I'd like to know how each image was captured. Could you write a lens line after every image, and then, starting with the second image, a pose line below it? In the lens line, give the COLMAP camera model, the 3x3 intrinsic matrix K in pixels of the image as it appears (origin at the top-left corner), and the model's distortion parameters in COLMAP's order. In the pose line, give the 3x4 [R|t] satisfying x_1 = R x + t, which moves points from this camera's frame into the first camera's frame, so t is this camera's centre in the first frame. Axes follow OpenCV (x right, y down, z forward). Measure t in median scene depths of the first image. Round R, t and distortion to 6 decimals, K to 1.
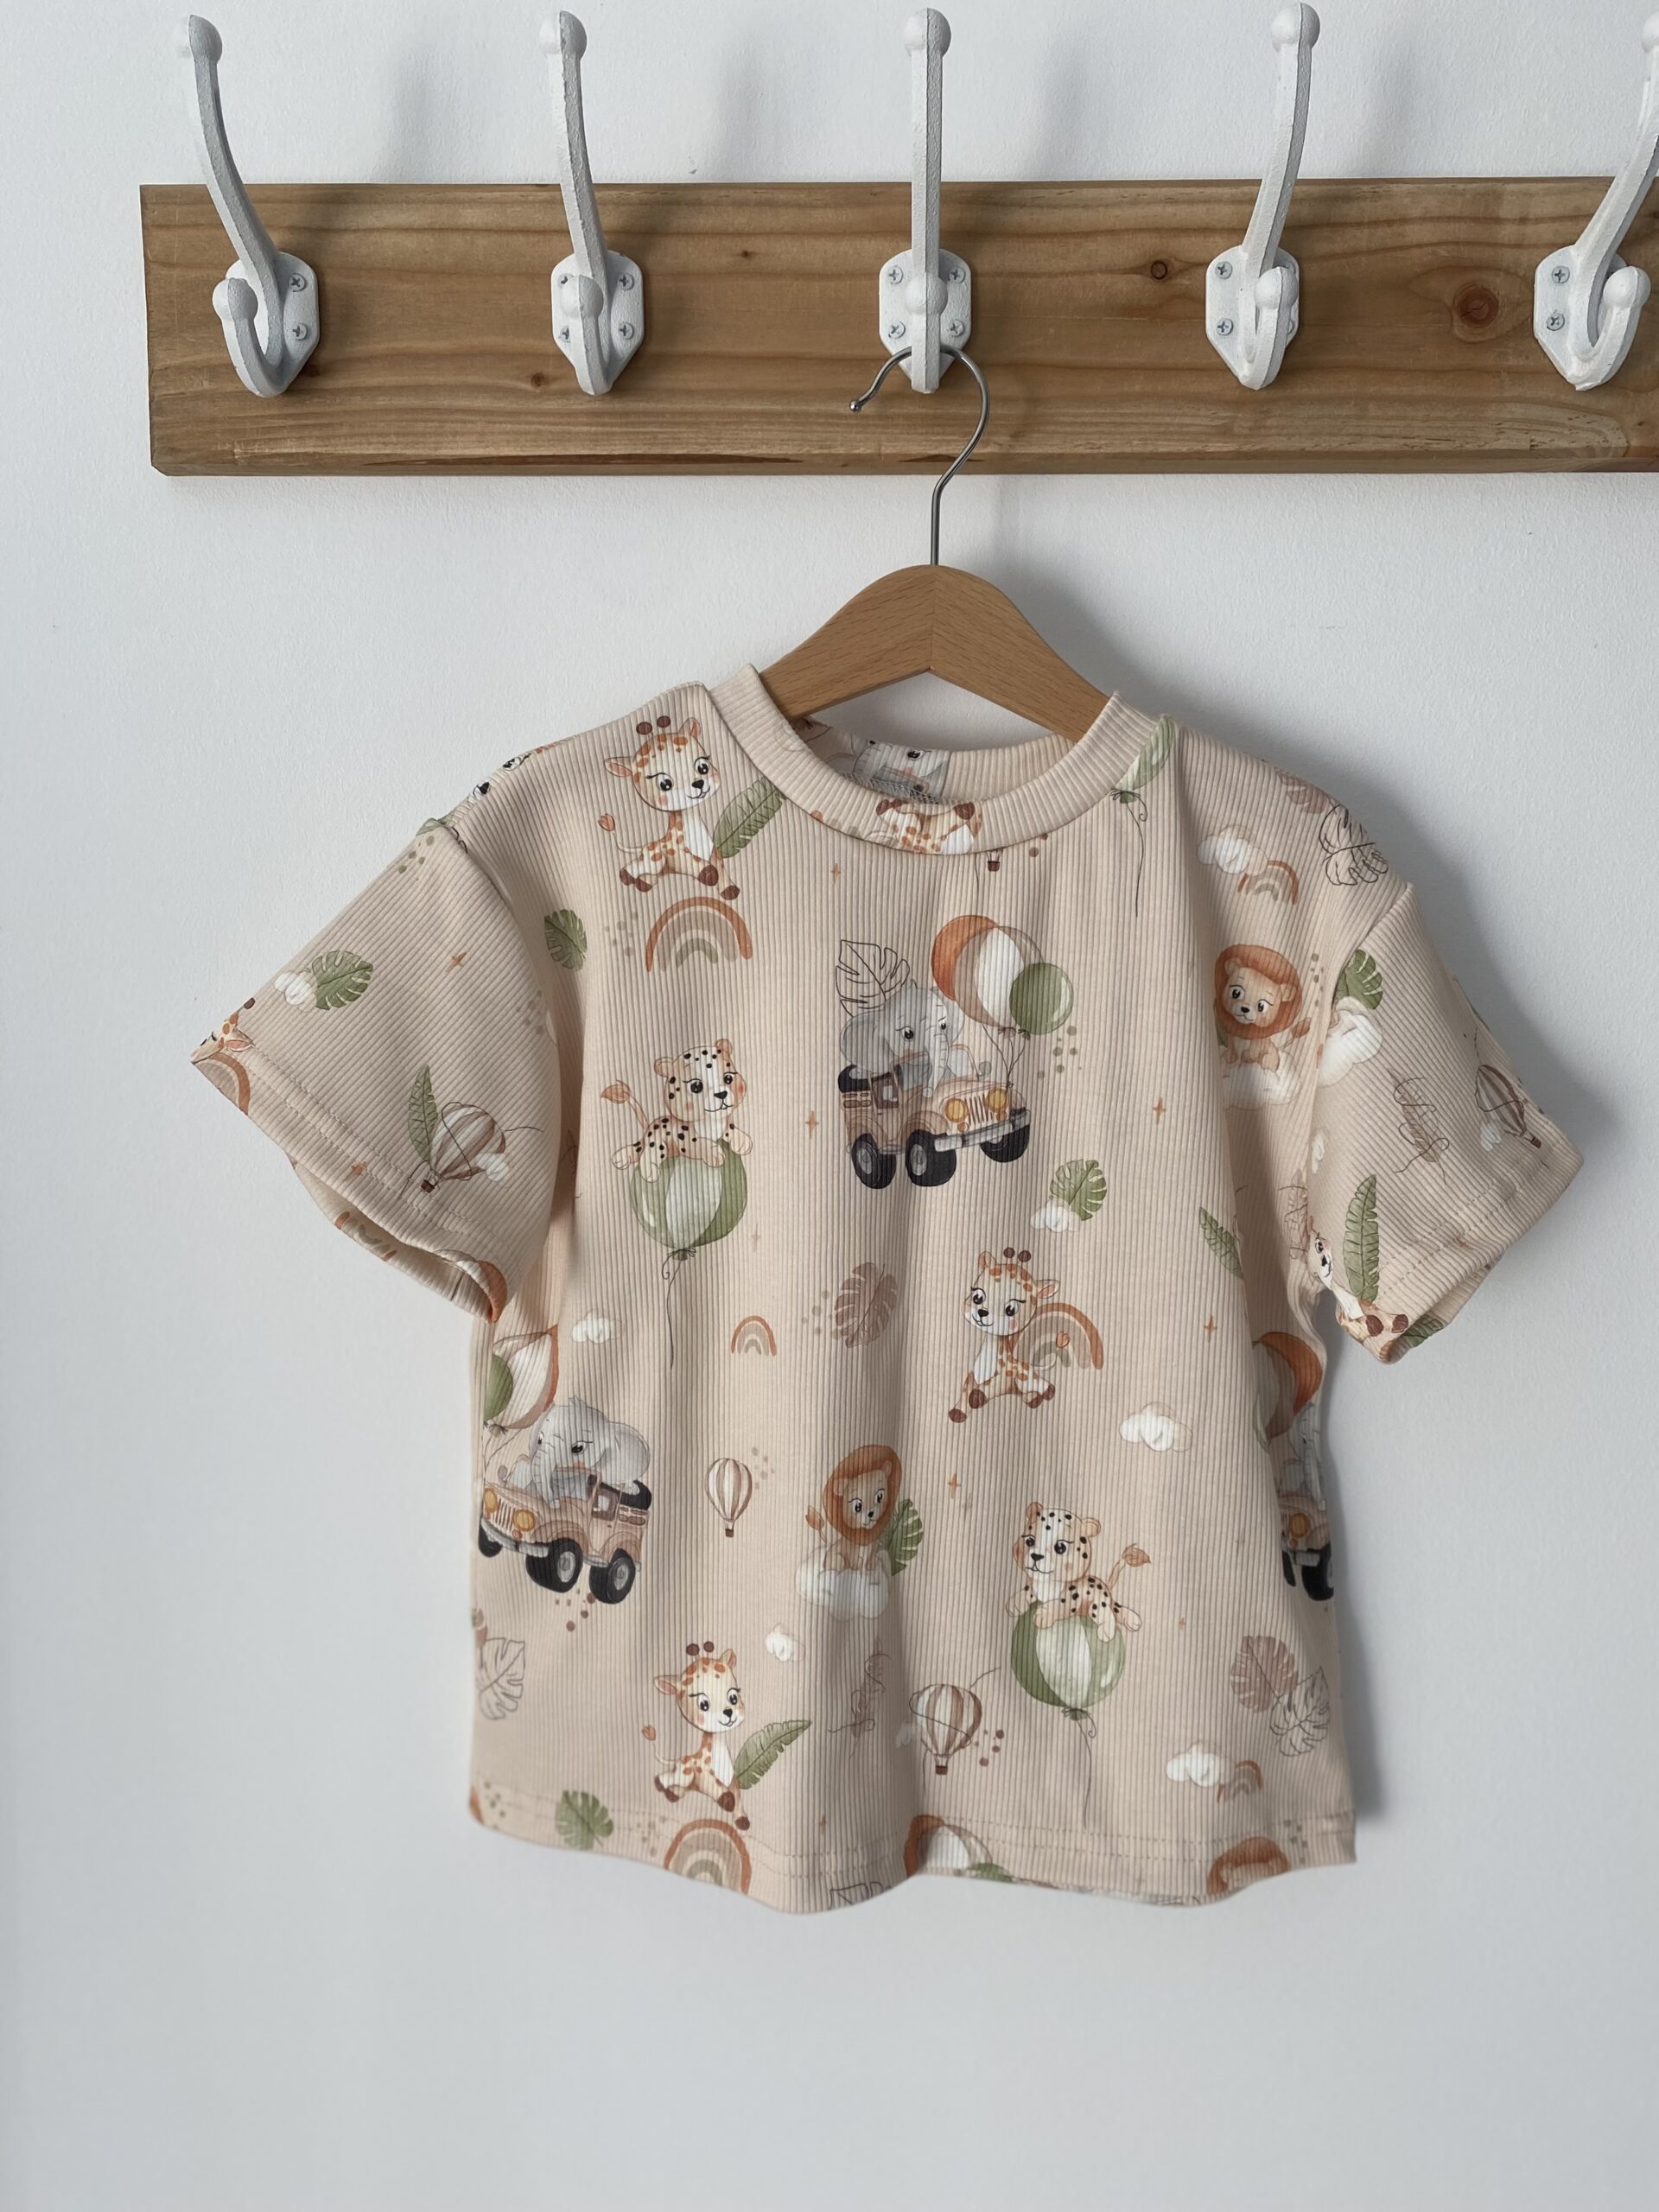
lens RADIAL K [[1707.9, 0, 839.9], [0, 1707.9, 1110.4], [0, 0, 1]] dist [0.155282, -0.399497]
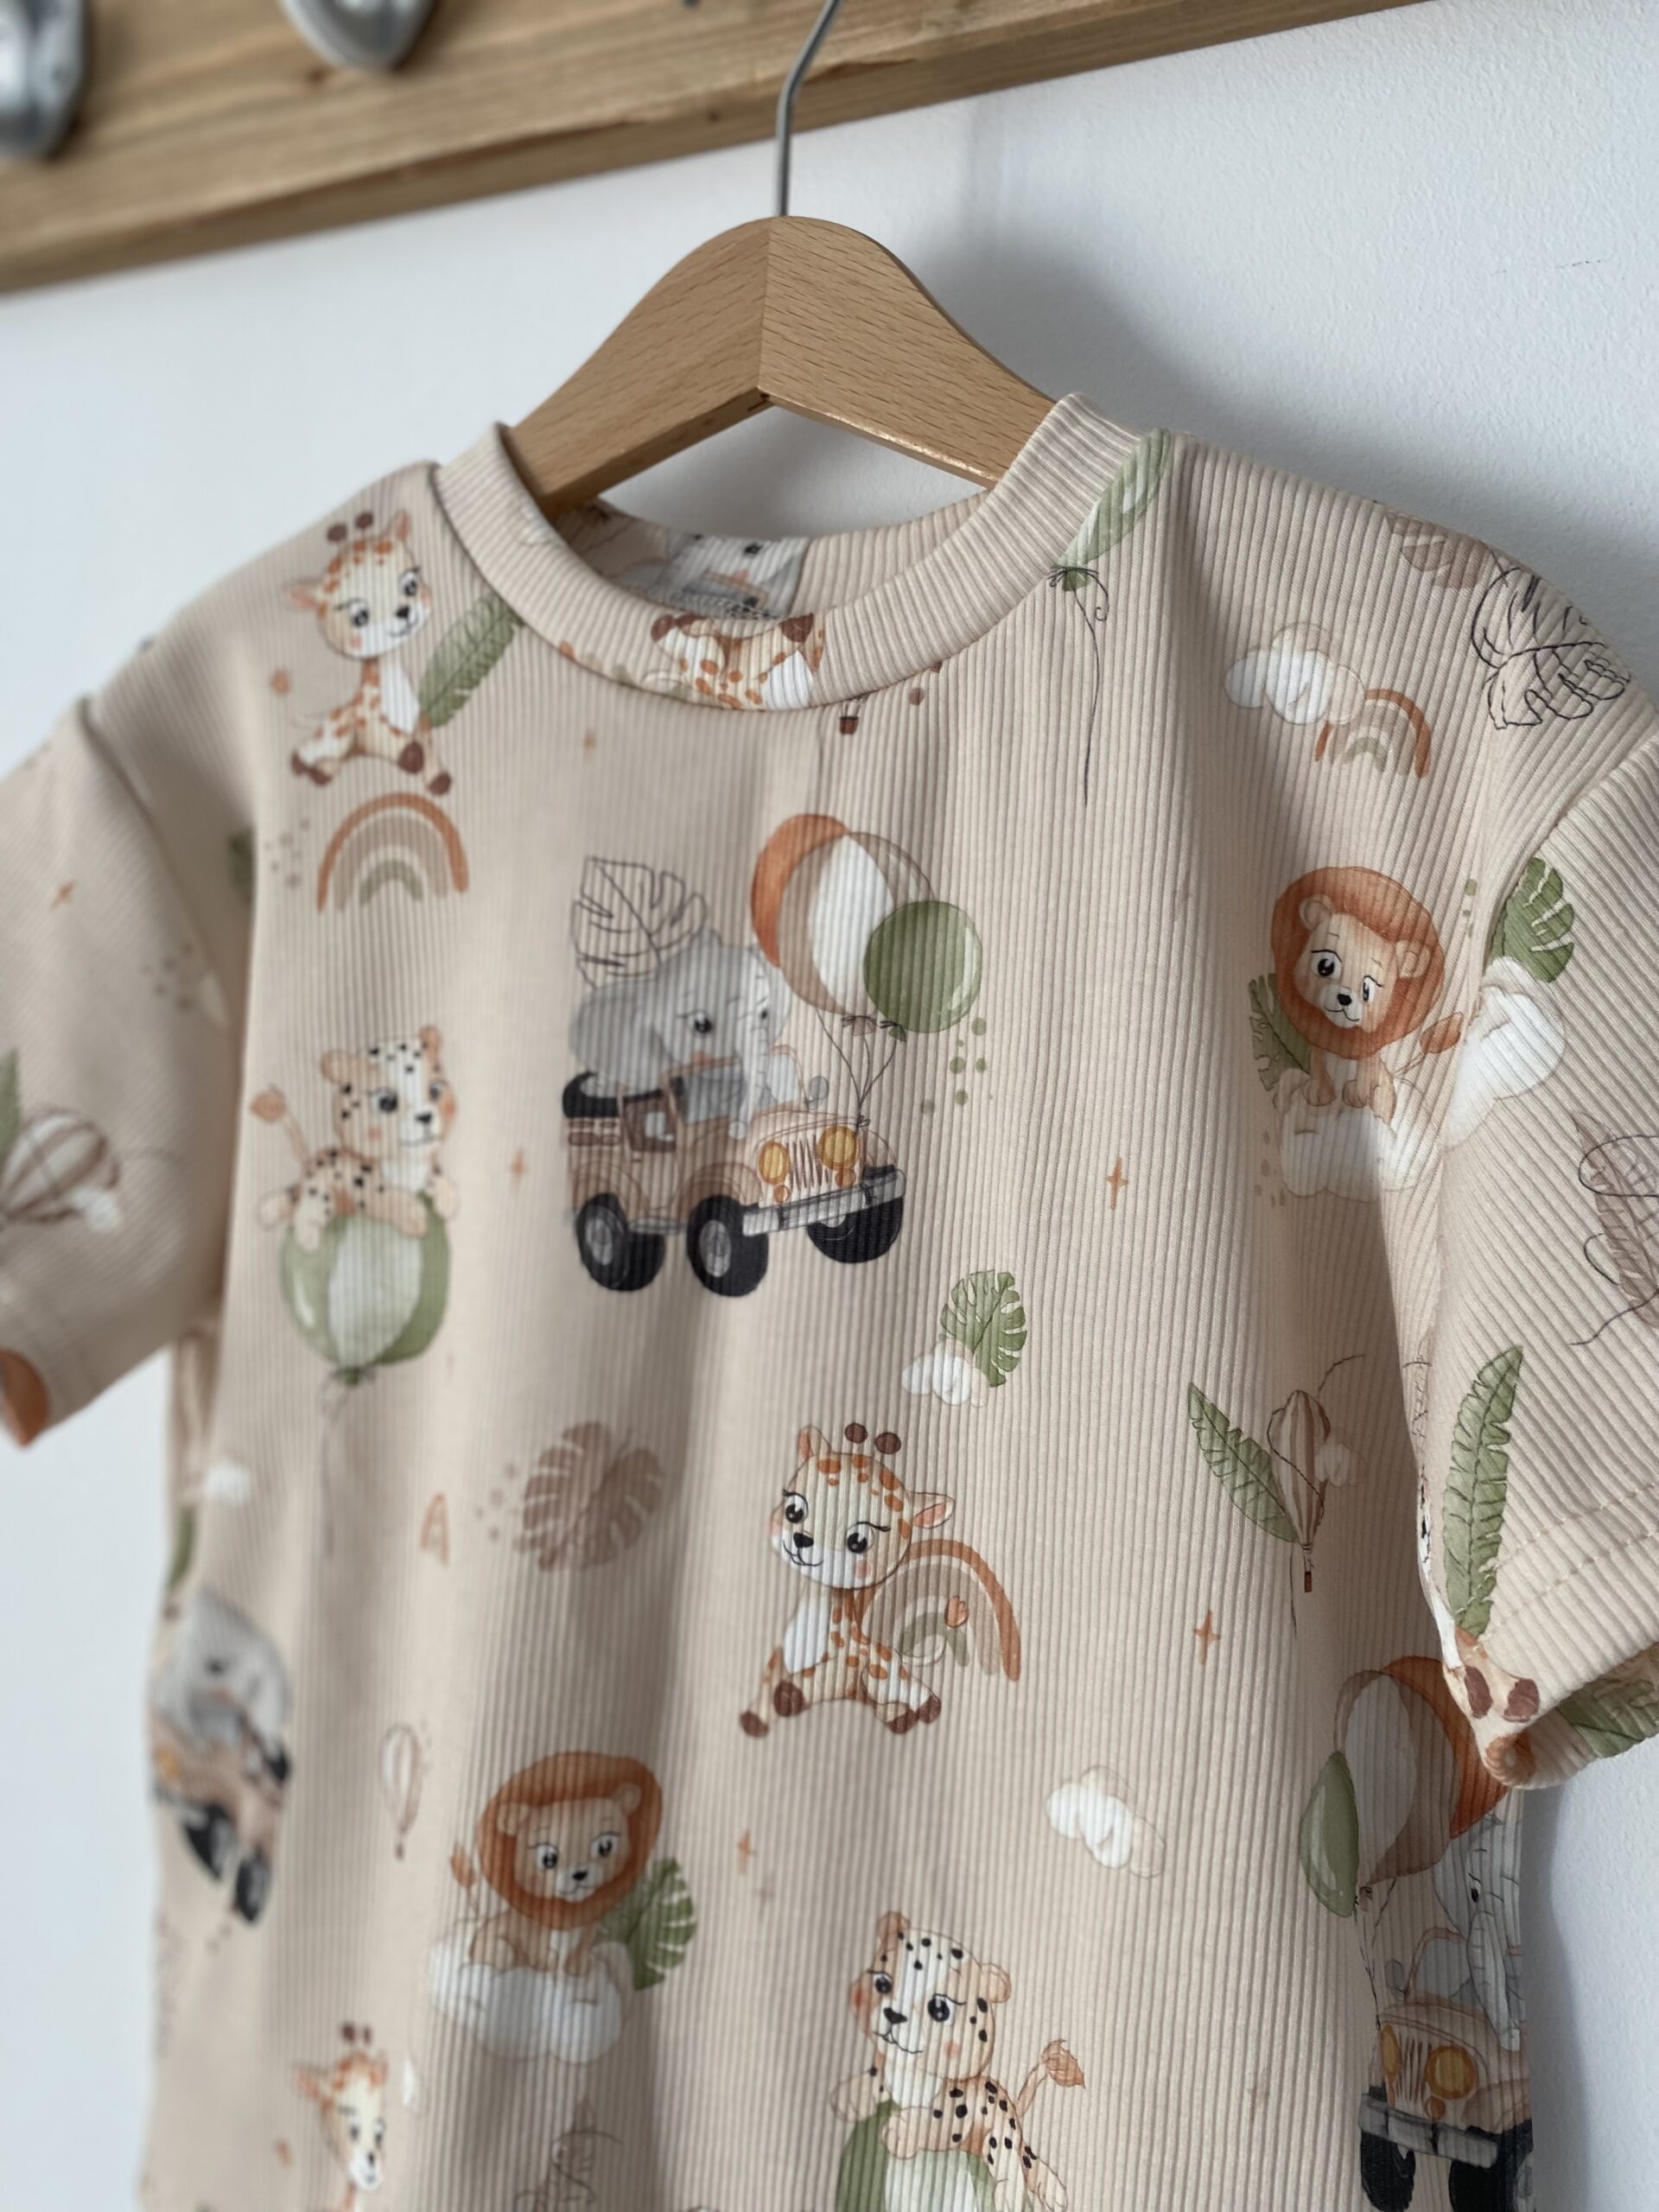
lens RADIAL K [[1713.2, 0, 867.9], [0, 1713.2, 1110.9], [0, 0, 1]] dist [0.020499, -0.023143]
pose [[0.915288, 0.039101, -0.400898, 0.318897], [-0.072077, 0.995112, -0.067500, 0.018192], [0.396300, 0.090678, 0.913632, 0.504785]]
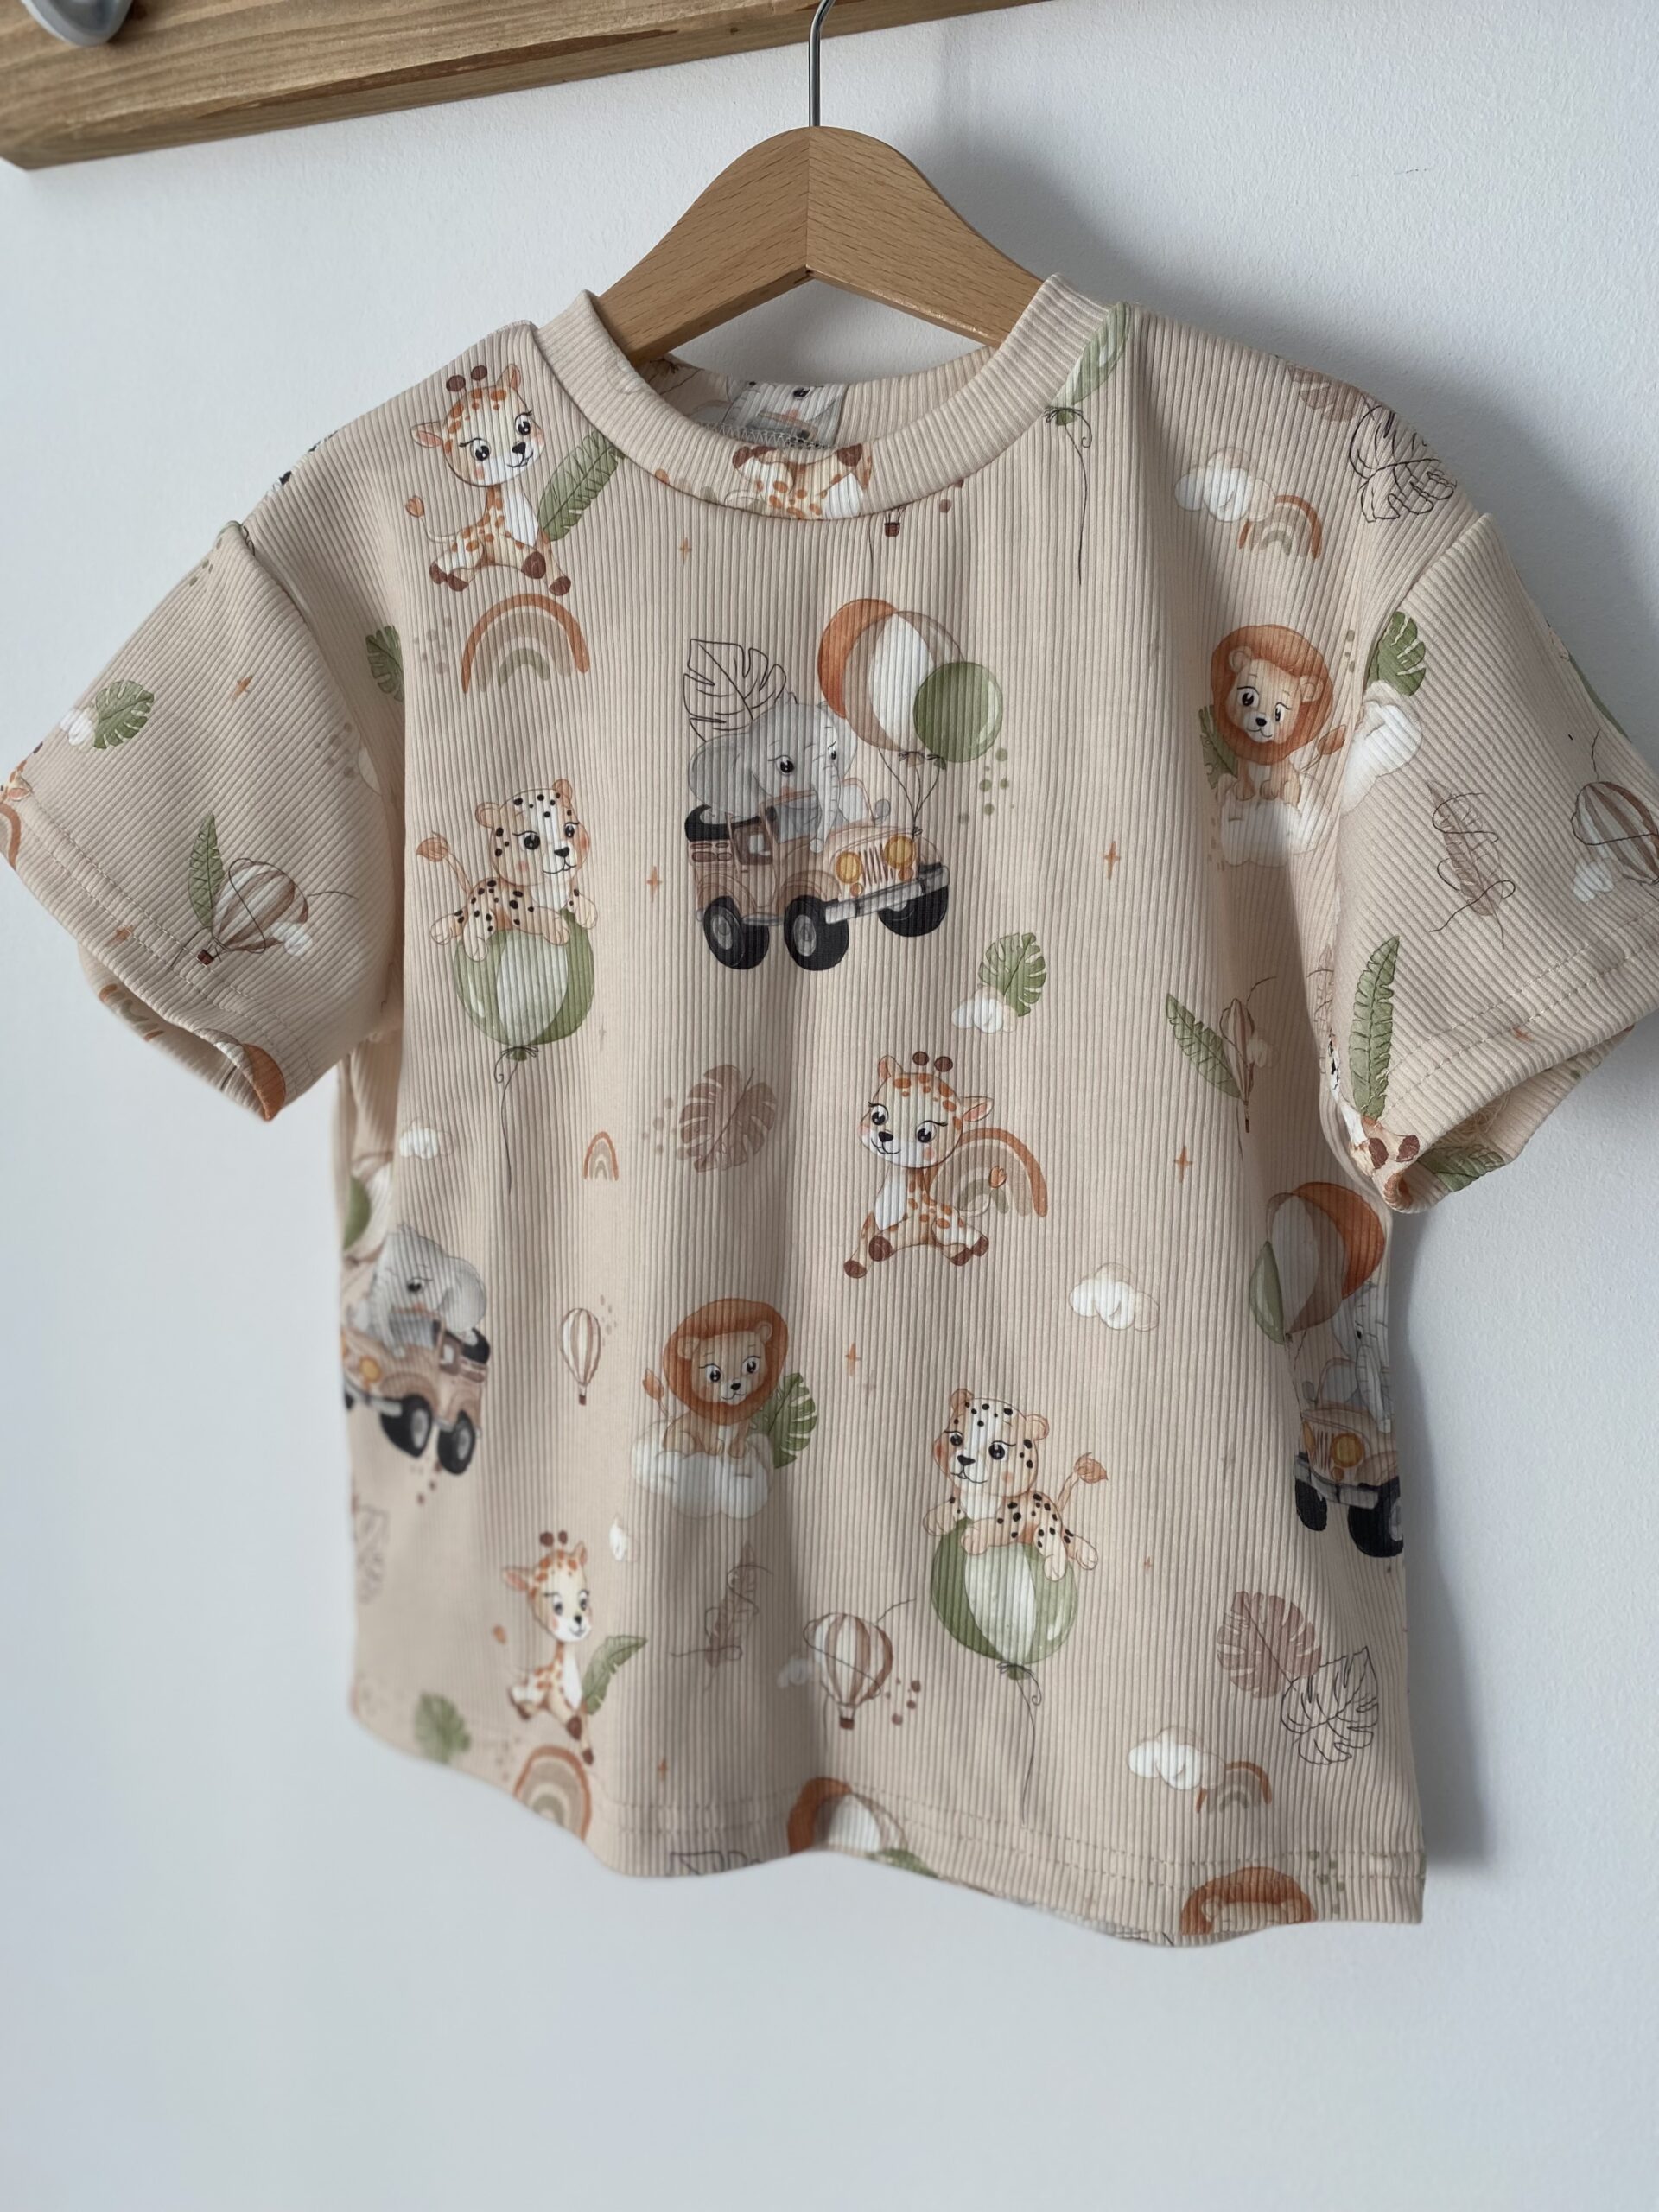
lens RADIAL K [[1707.9, 0, 839.9], [0, 1707.9, 1110.4], [0, 0, 1]] dist [0.155282, -0.399497]
pose [[0.956954, 0.021388, -0.289451, 0.287246], [-0.013836, 0.999509, 0.028112, 0.086585], [0.289910, -0.022897, 0.956780, 0.270391]]
